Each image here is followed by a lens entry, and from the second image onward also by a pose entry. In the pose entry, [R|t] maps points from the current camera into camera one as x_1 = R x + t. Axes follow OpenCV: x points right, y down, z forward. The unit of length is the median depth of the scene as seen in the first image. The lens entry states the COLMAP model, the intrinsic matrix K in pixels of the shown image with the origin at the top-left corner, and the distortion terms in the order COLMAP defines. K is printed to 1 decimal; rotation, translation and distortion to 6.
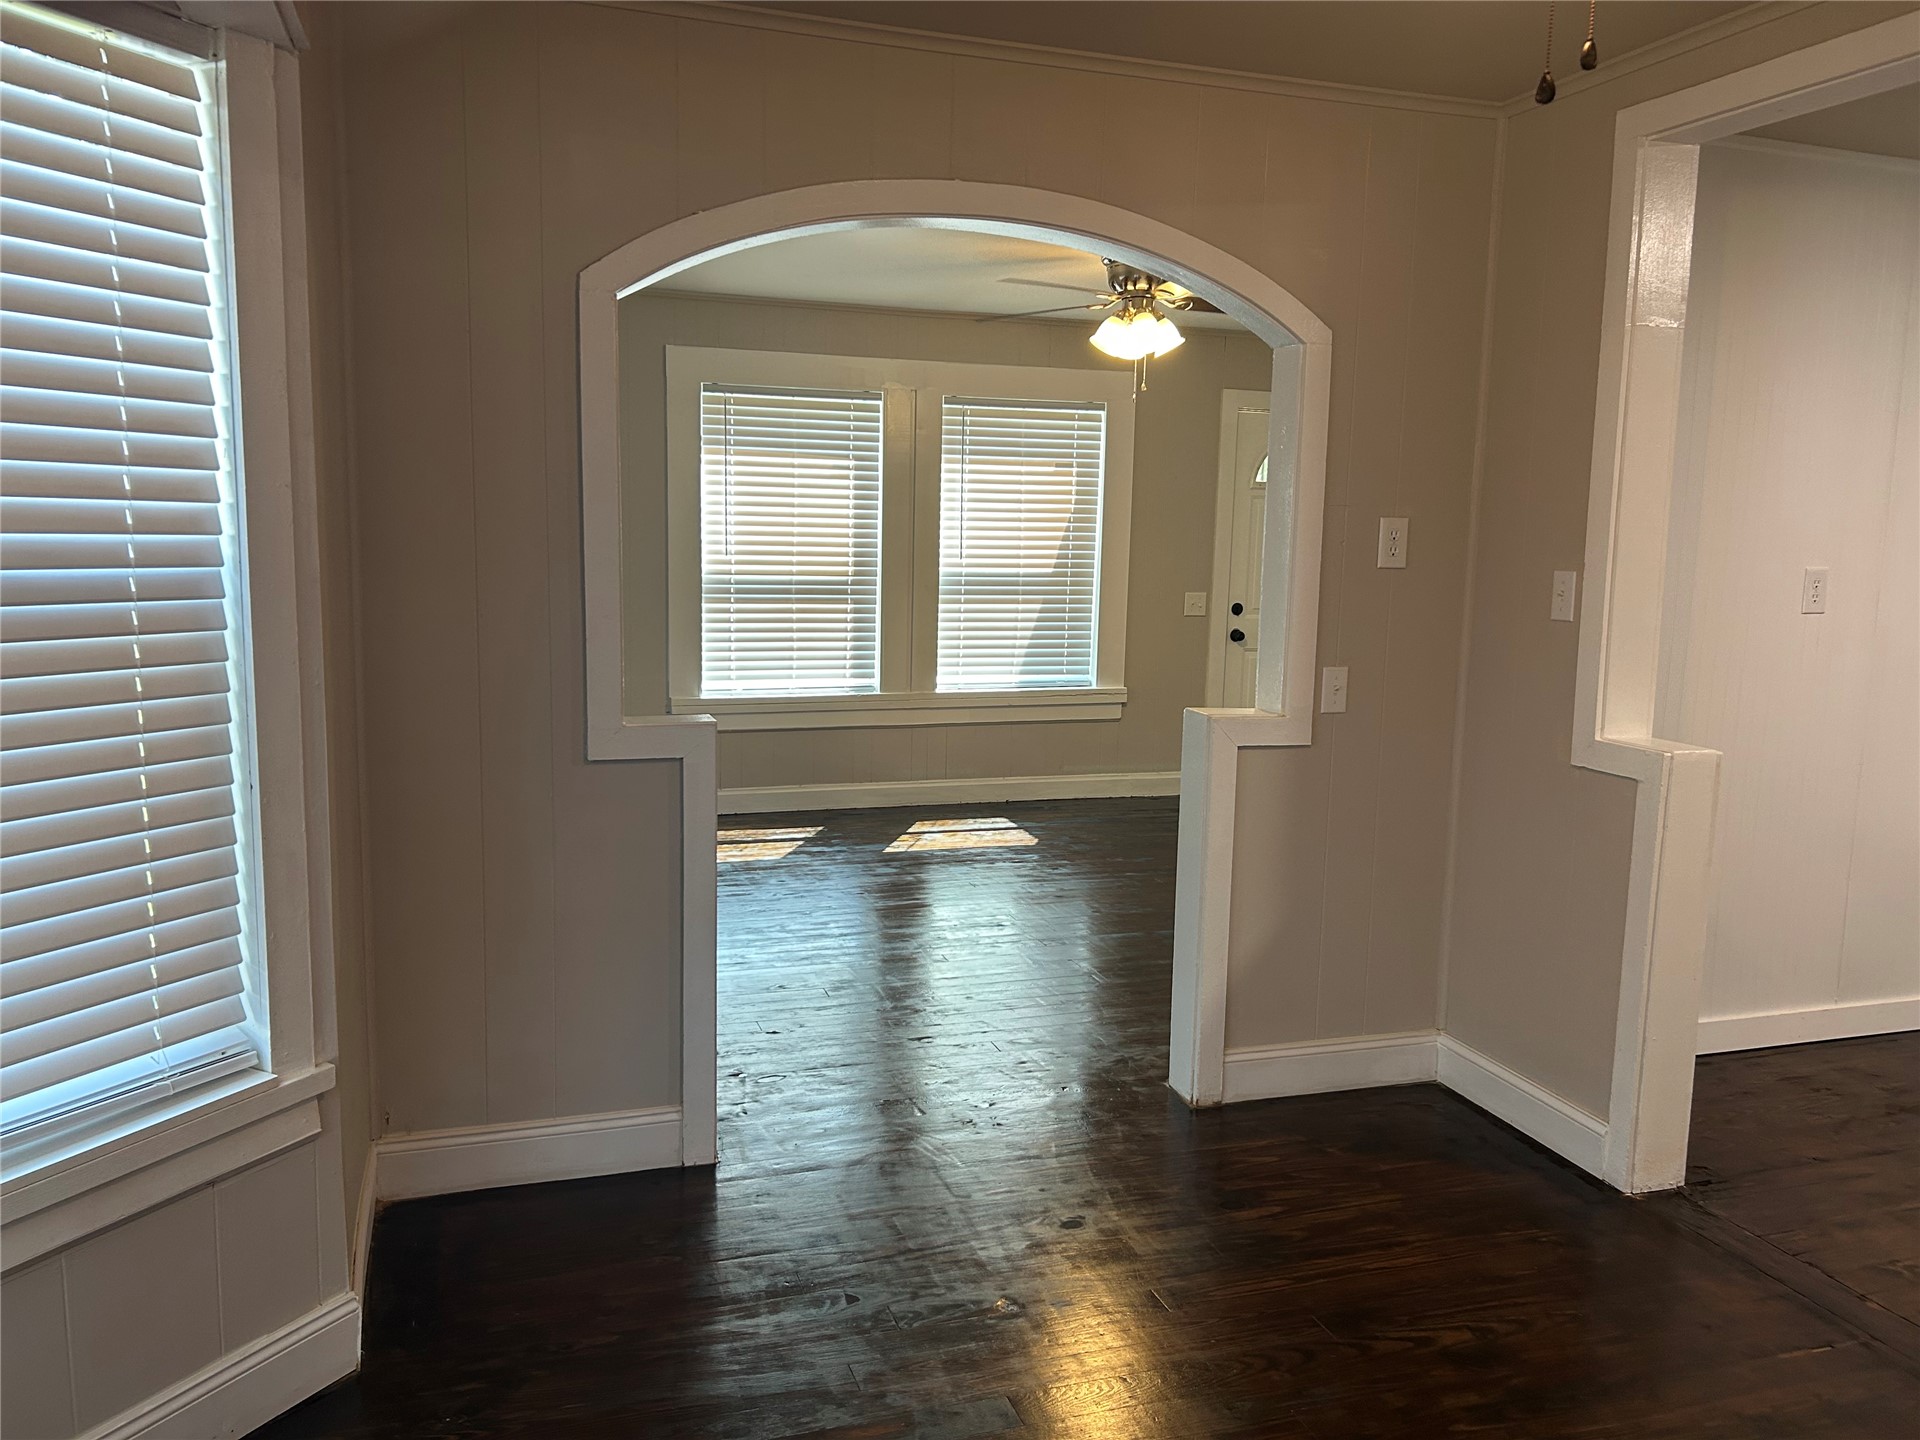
lens RADIAL K [[1438.3, 0, 960.0], [0, 1438.3, 720.0], [0, 0, 1]] dist [0.040650, -0.038428]
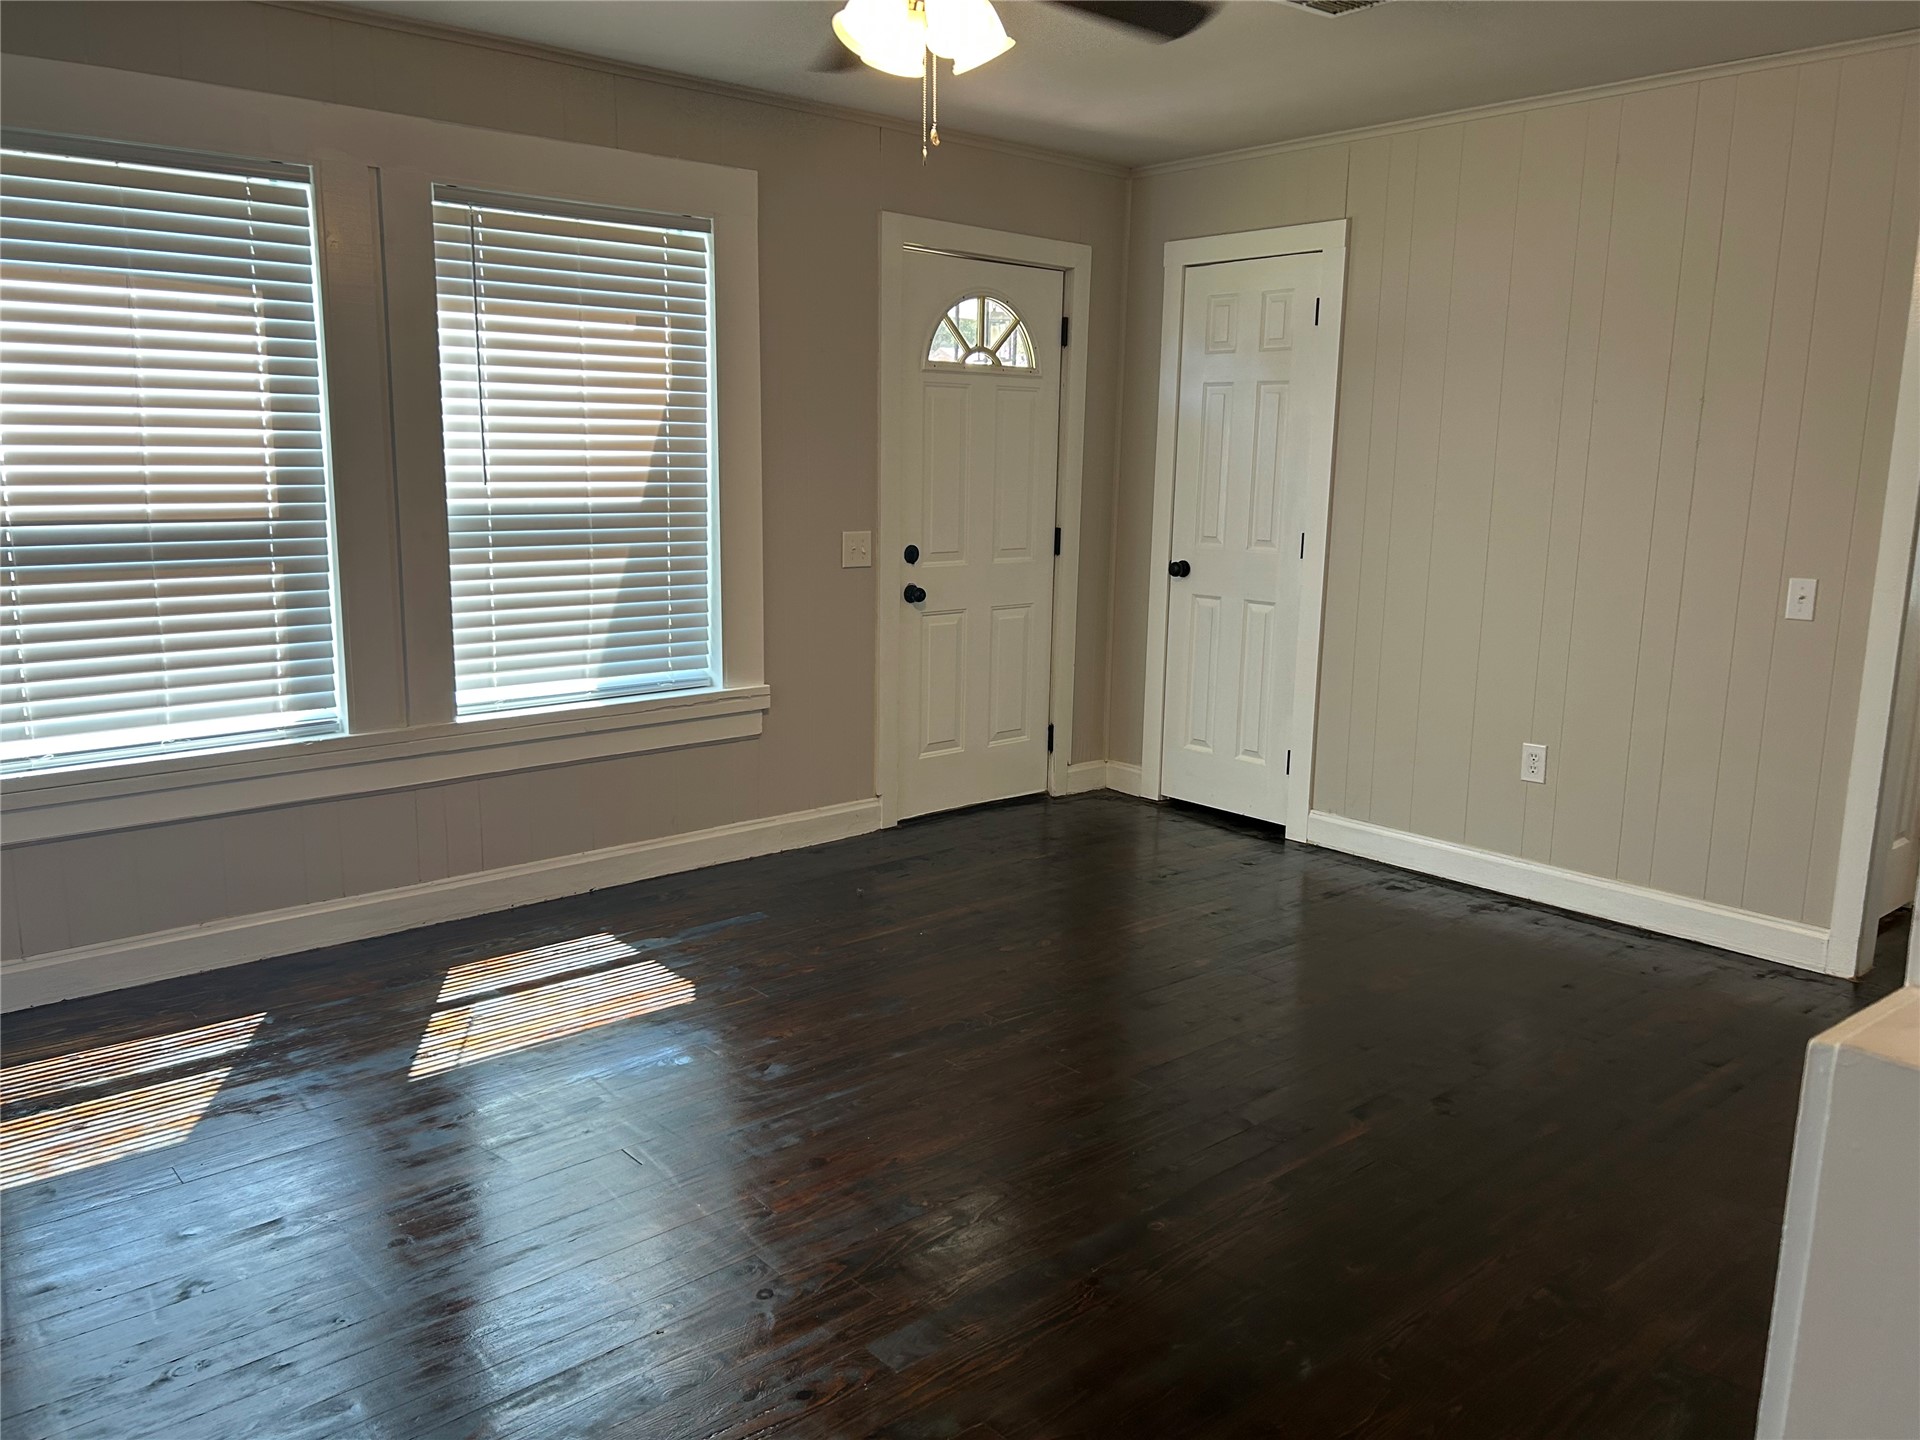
lens RADIAL K [[1436.5, 0, 964.3], [0, 1436.5, 709.4], [0, 0, 1]] dist [0.027156, -0.039794]
pose [[0.916863, -0.076978, 0.391709, -0.048499], [0.055532, 0.996286, 0.065807, -0.044490], [-0.395320, -0.038583, 0.917733, 0.356689]]
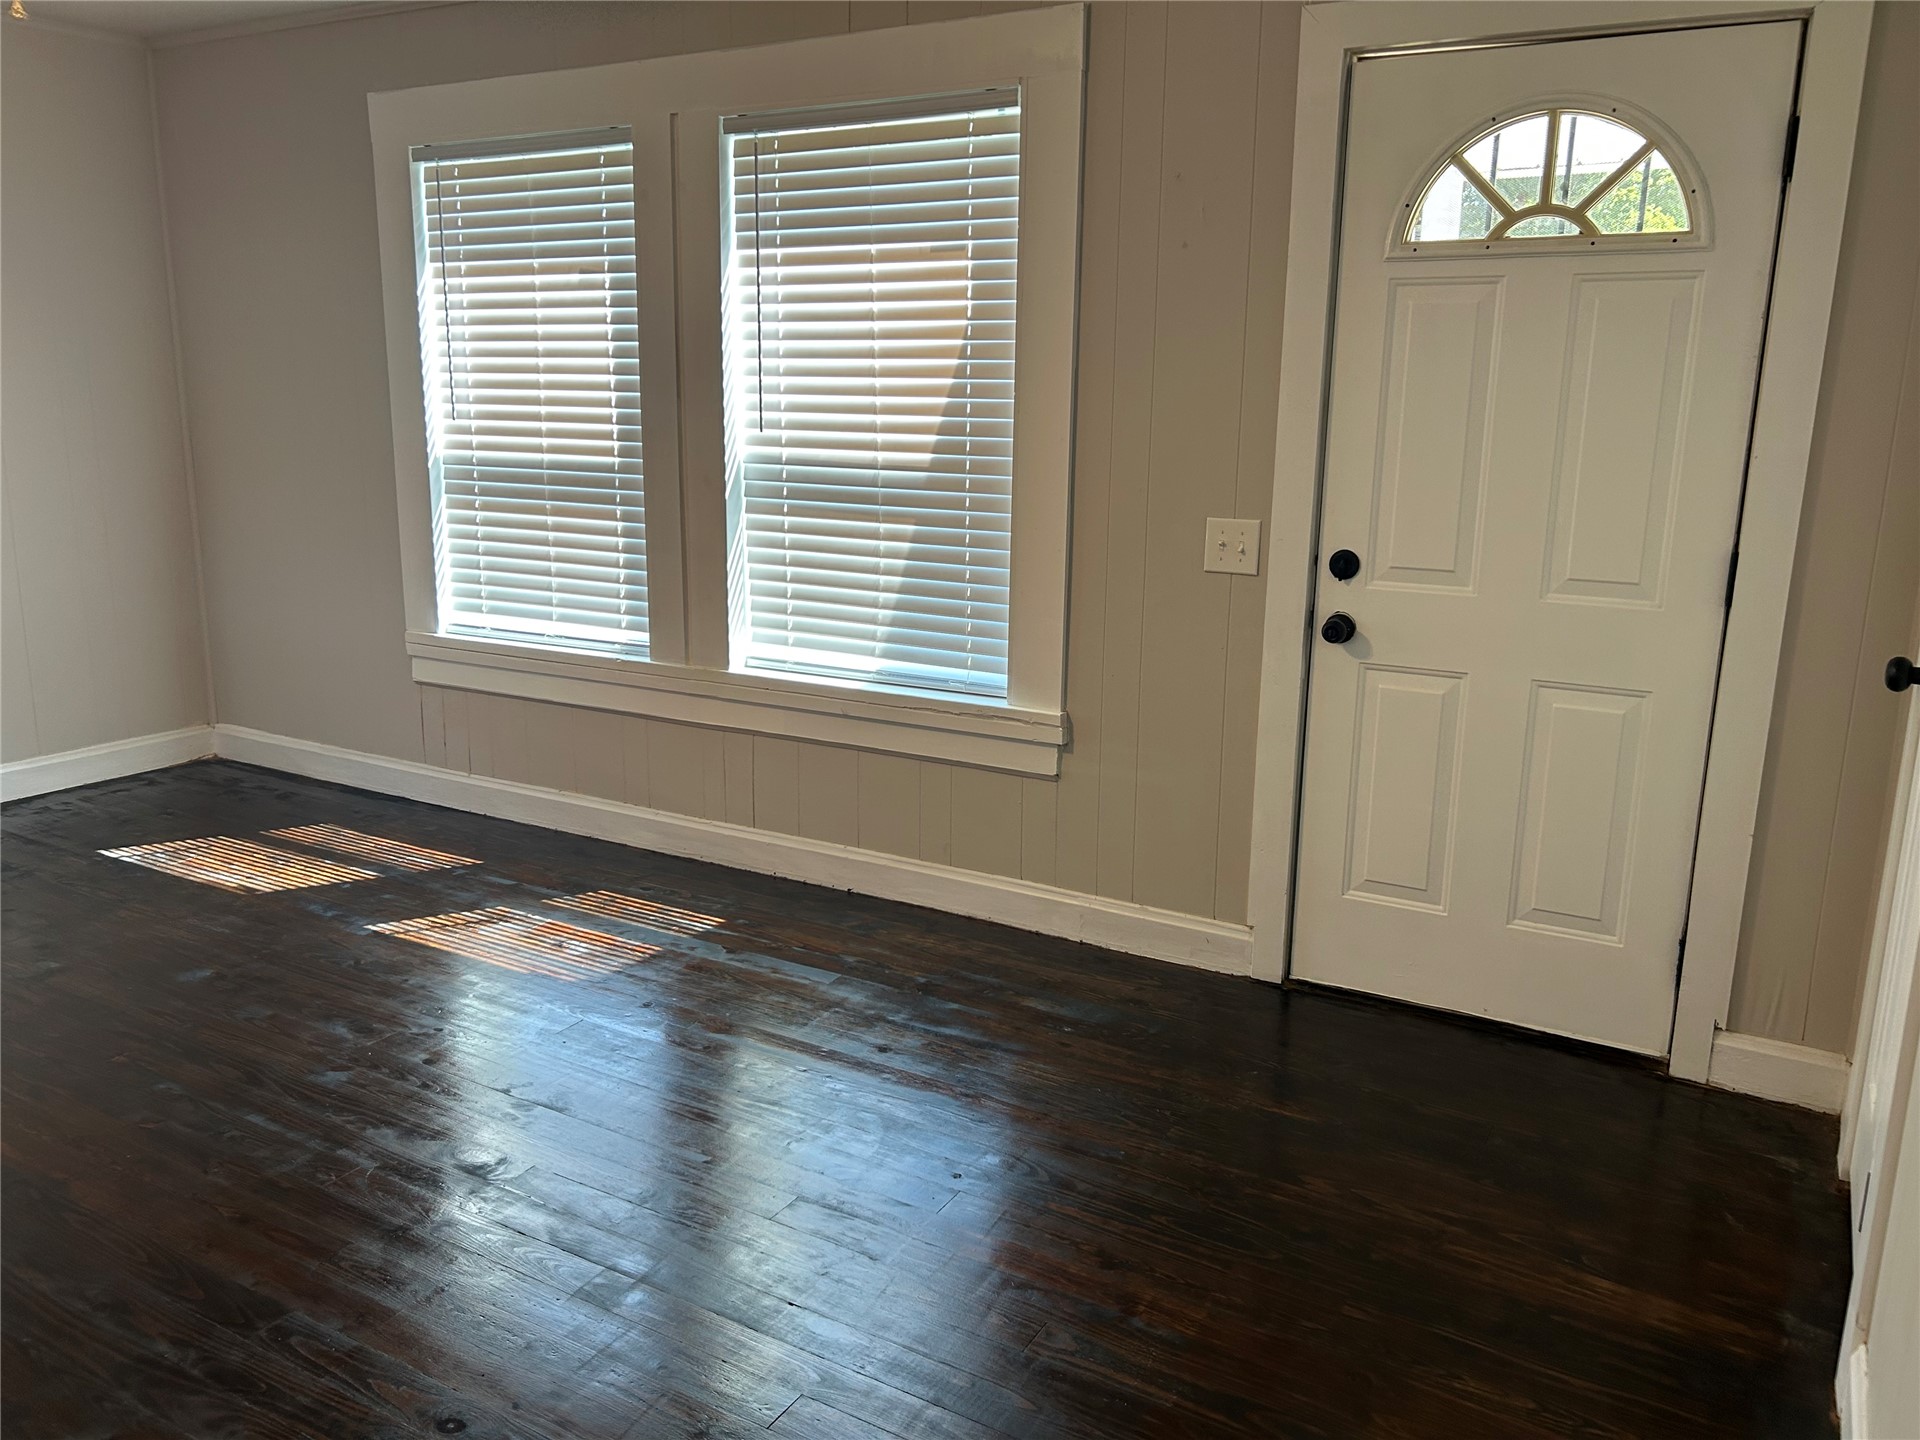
lens RADIAL K [[1456.0, 0, 950.9], [0, 1456.0, 700.9], [0, 0, 1]] dist [0.050102, -0.061047]
pose [[0.668529, 0.146751, -0.729063, 0.402835], [-0.096276, 0.989166, 0.110825, -0.069824], [0.737428, -0.003899, 0.675414, 0.602267]]
